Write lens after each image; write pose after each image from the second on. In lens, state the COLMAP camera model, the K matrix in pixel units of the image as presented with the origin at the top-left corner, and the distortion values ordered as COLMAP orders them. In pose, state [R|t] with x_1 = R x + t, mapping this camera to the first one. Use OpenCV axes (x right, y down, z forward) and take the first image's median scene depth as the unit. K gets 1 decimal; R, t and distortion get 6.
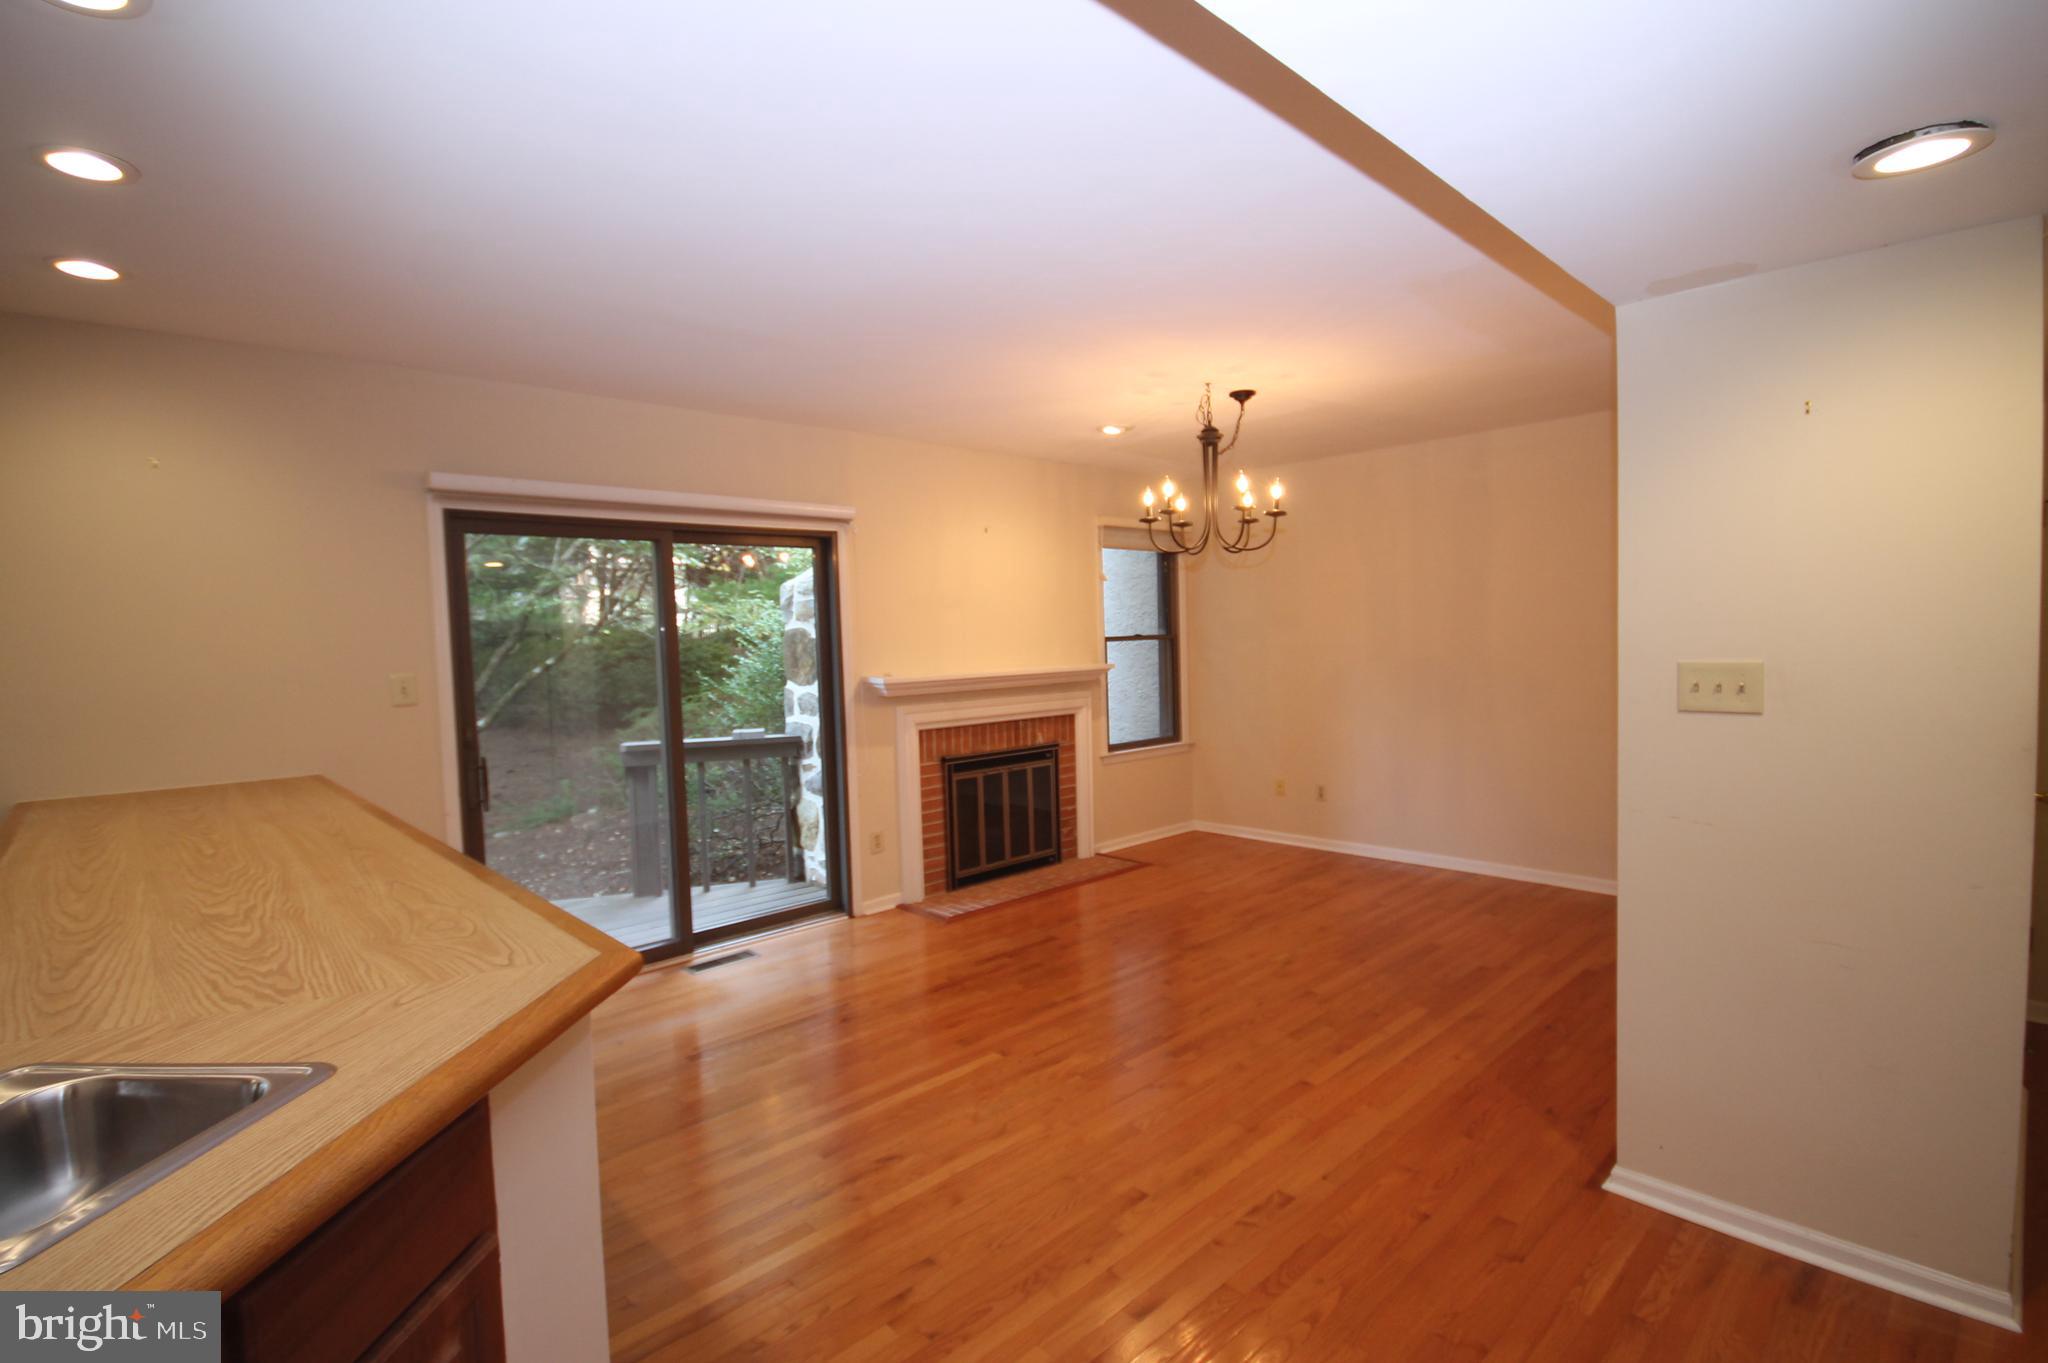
lens RADIAL K [[960.5, 0, 1038.6], [0, 960.5, 682.1], [0, 0, 1]] dist [-0.012681, -0.000351]
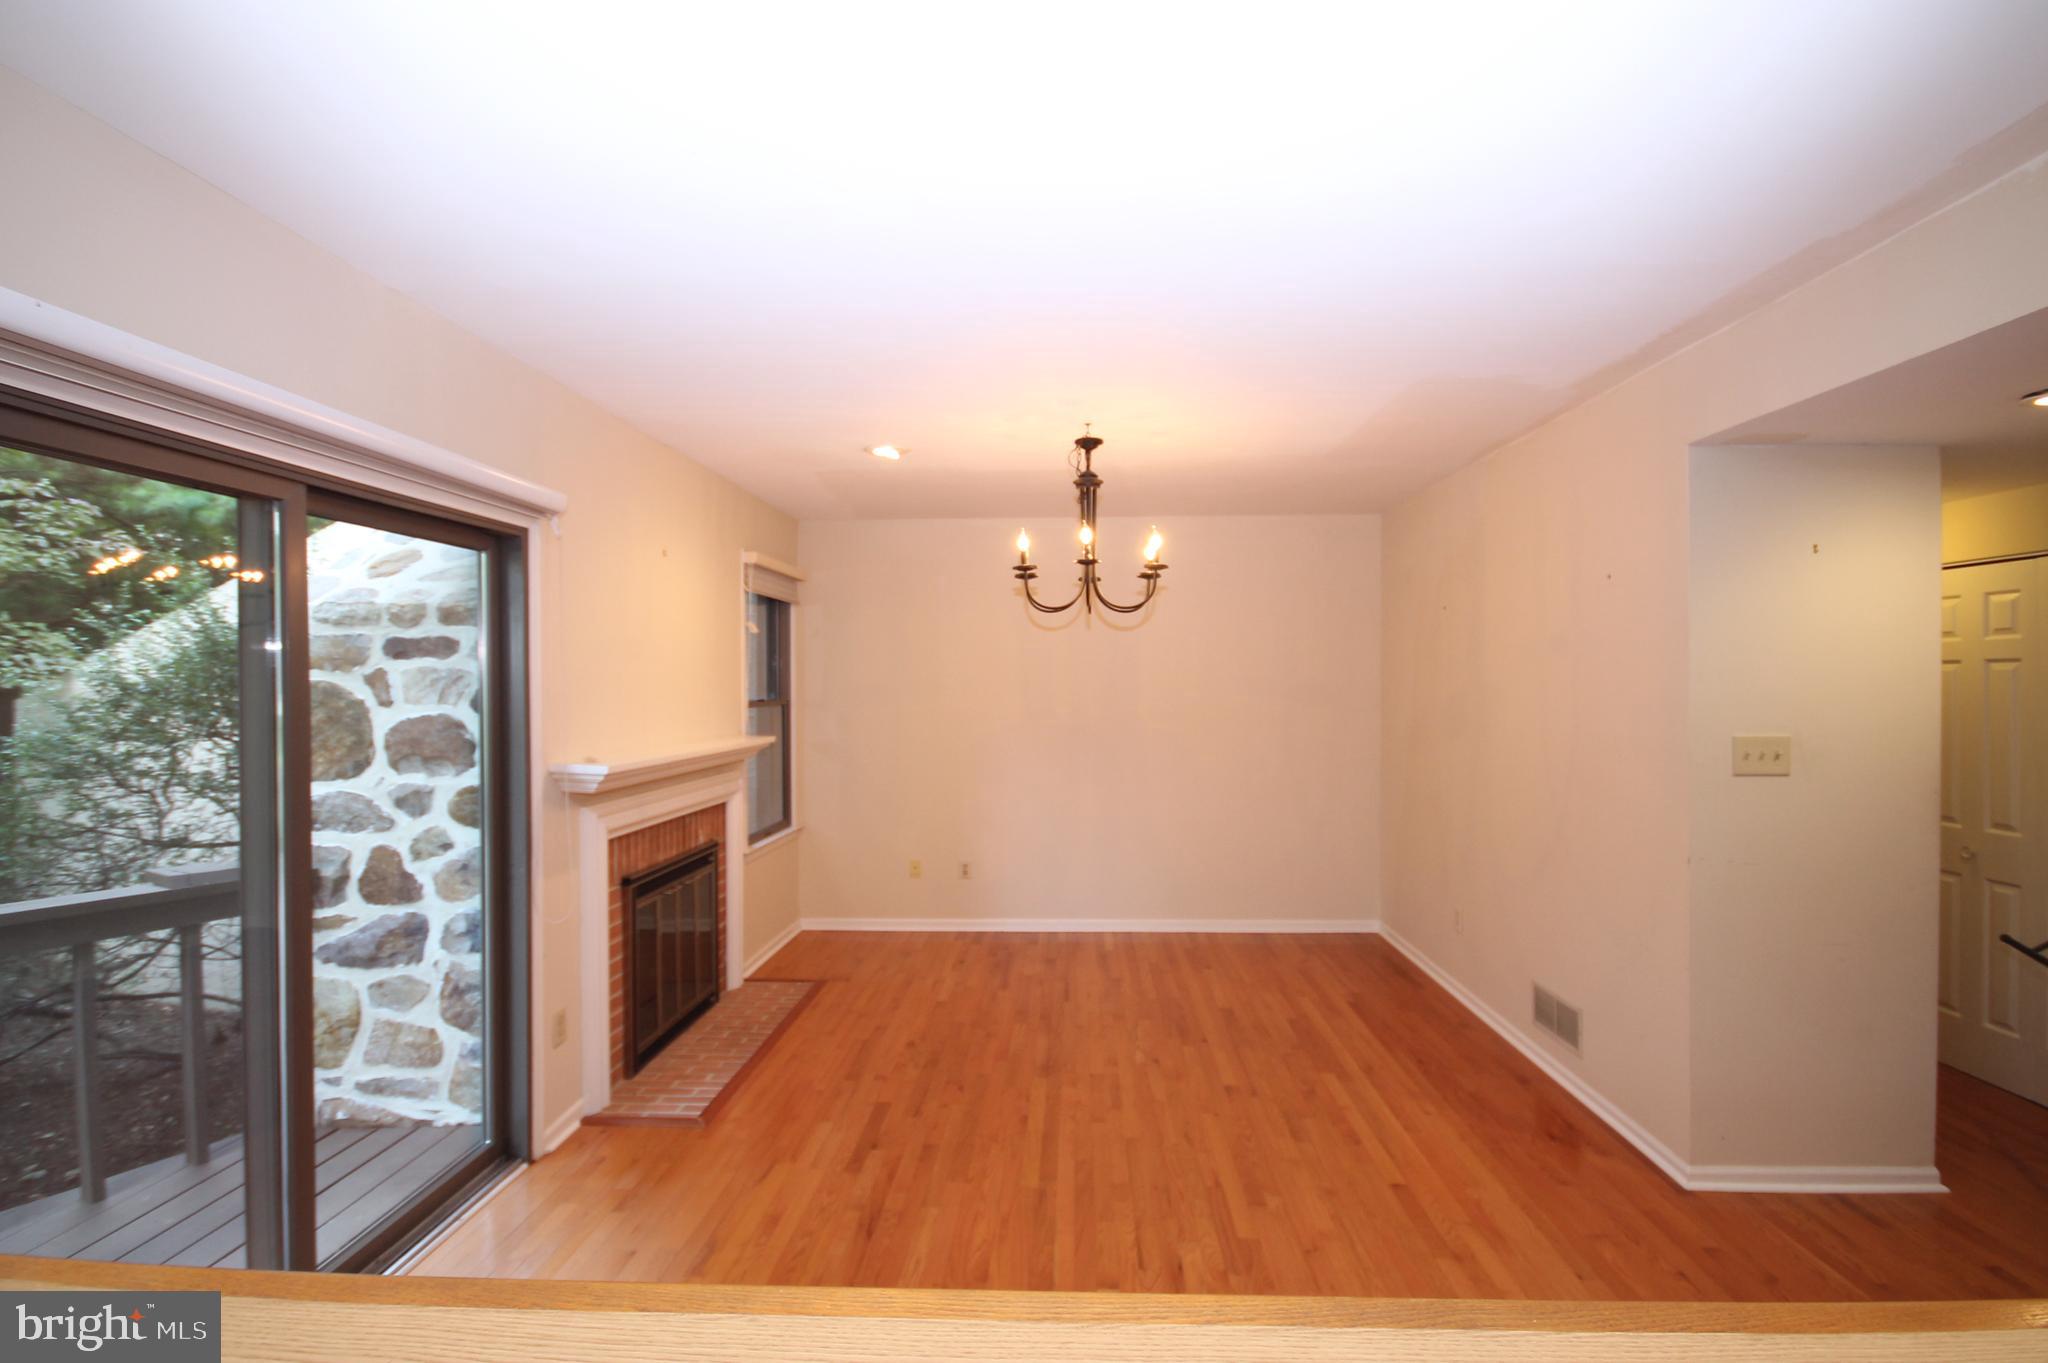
lens RADIAL K [[953.9, 0, 1035.3], [0, 953.9, 685.8], [0, 0, 1]] dist [-0.010888, 0.001132]
pose [[0.721867, 0.024929, 0.691583, -0.381016], [0.018618, 0.998290, -0.055418, -0.015522], [-0.691782, 0.052881, 0.720168, 0.329962]]
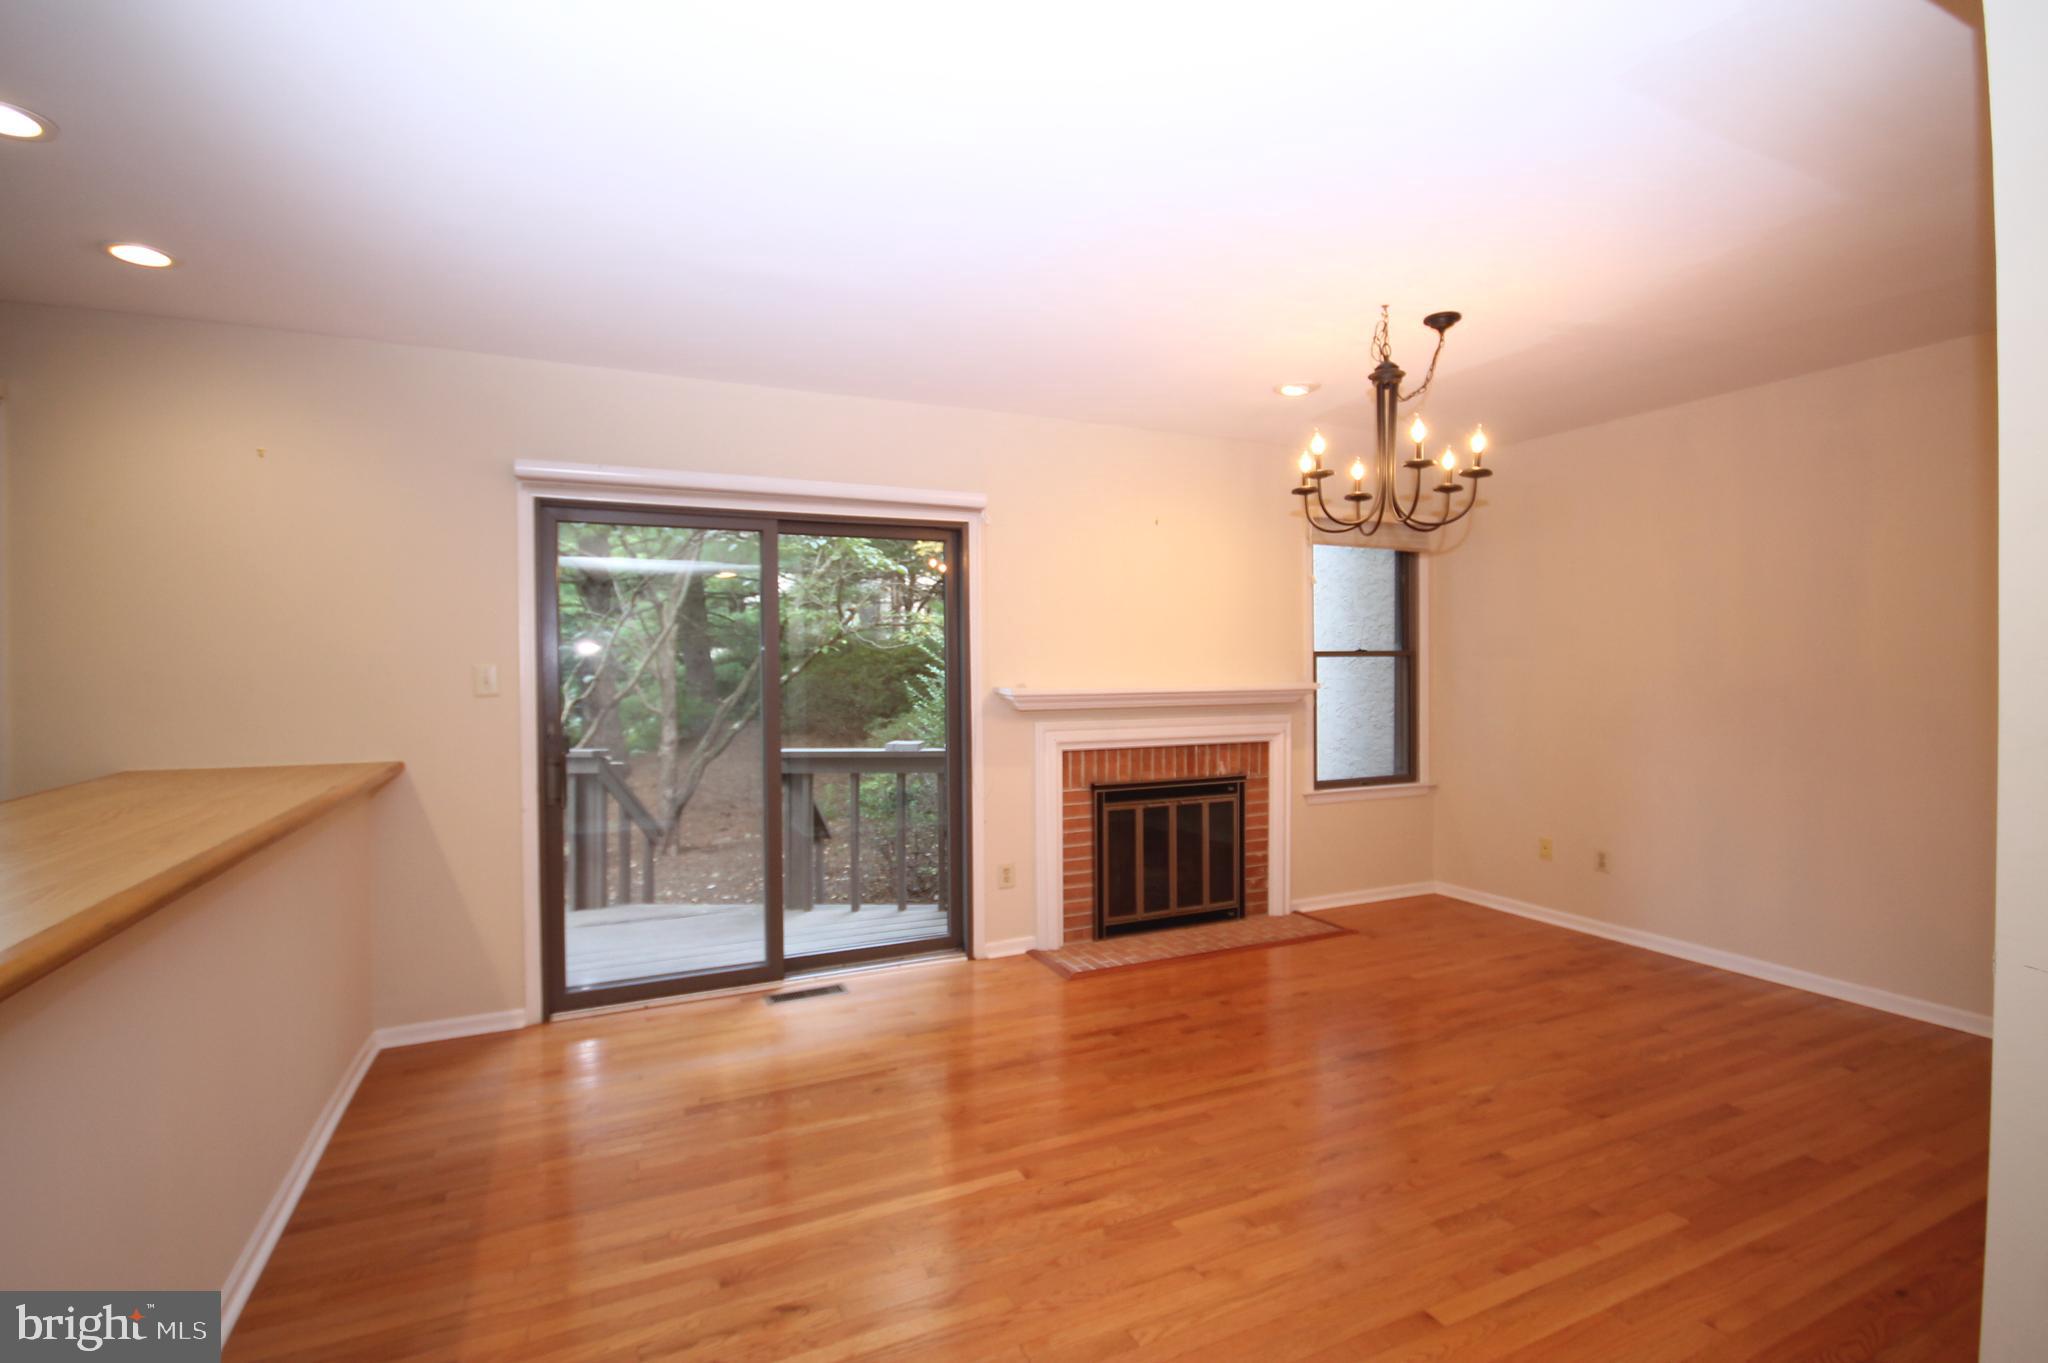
lens RADIAL K [[959.3, 0, 1042.4], [0, 959.3, 680.9], [0, 0, 1]] dist [-0.003747, 0.000639]
pose [[0.949130, 0.027557, -0.313676, 0.134145], [-0.036020, 0.999126, -0.021214, 0.006239], [0.312817, 0.031434, 0.949293, 0.173281]]
